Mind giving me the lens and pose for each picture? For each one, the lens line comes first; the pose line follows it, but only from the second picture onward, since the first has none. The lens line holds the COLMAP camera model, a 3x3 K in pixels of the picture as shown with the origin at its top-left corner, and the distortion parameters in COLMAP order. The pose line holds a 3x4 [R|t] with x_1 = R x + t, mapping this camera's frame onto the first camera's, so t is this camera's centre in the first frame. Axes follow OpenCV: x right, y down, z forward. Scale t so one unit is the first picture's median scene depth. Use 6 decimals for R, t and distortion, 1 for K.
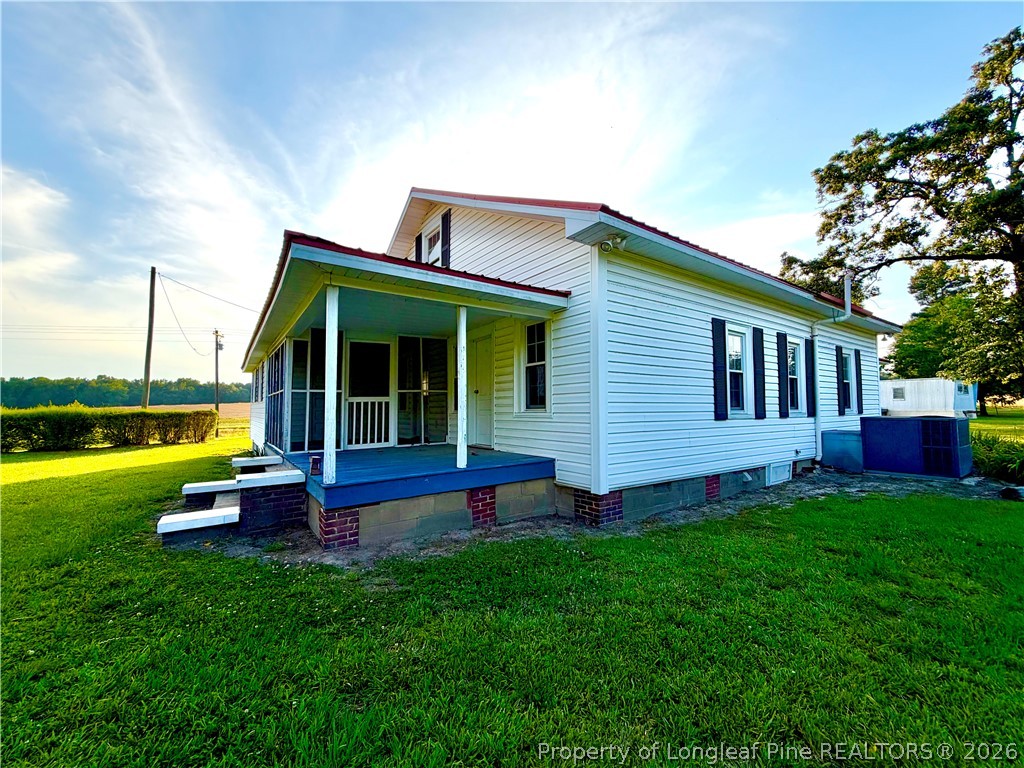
lens RADIAL K [[419.9, 0, 515.9], [0, 419.9, 384.6], [0, 0, 1]] dist [0.011473, -0.000398]
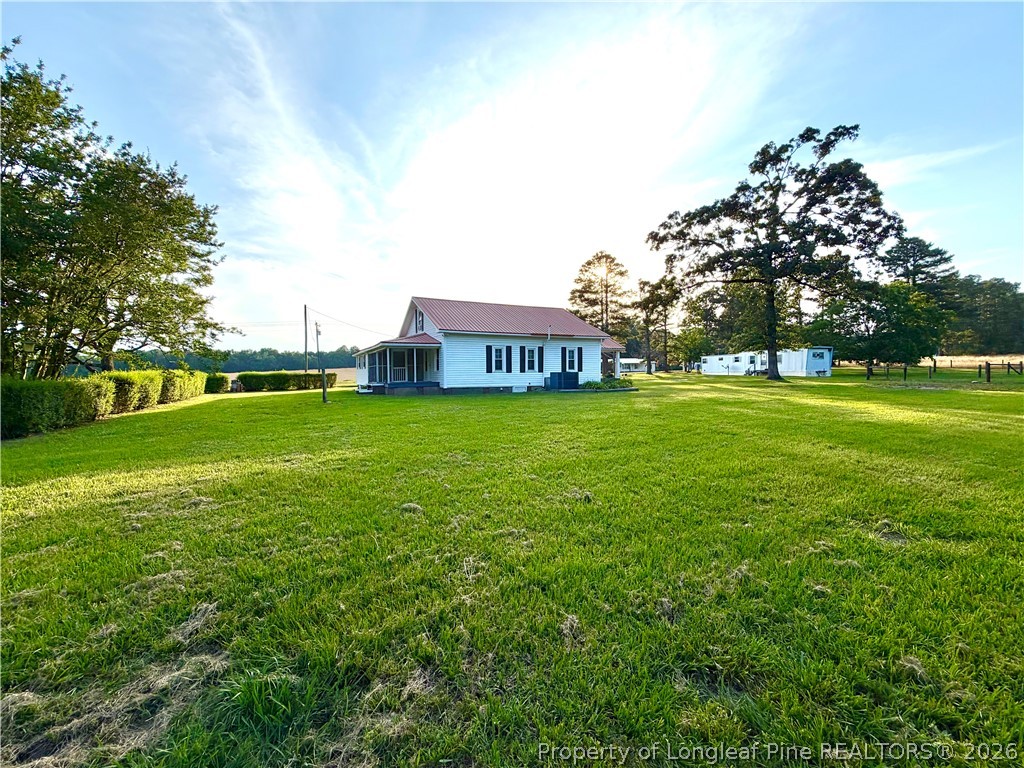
lens RADIAL K [[419.9, 0, 511.3], [0, 419.9, 381.3], [0, 0, 1]] dist [0.011473, -0.000398]
pose [[0.991439, -0.003553, -0.130520, 0.365567], [0.013436, 0.997099, 0.074922, -0.036425], [0.129875, -0.076034, 0.988611, -0.832341]]
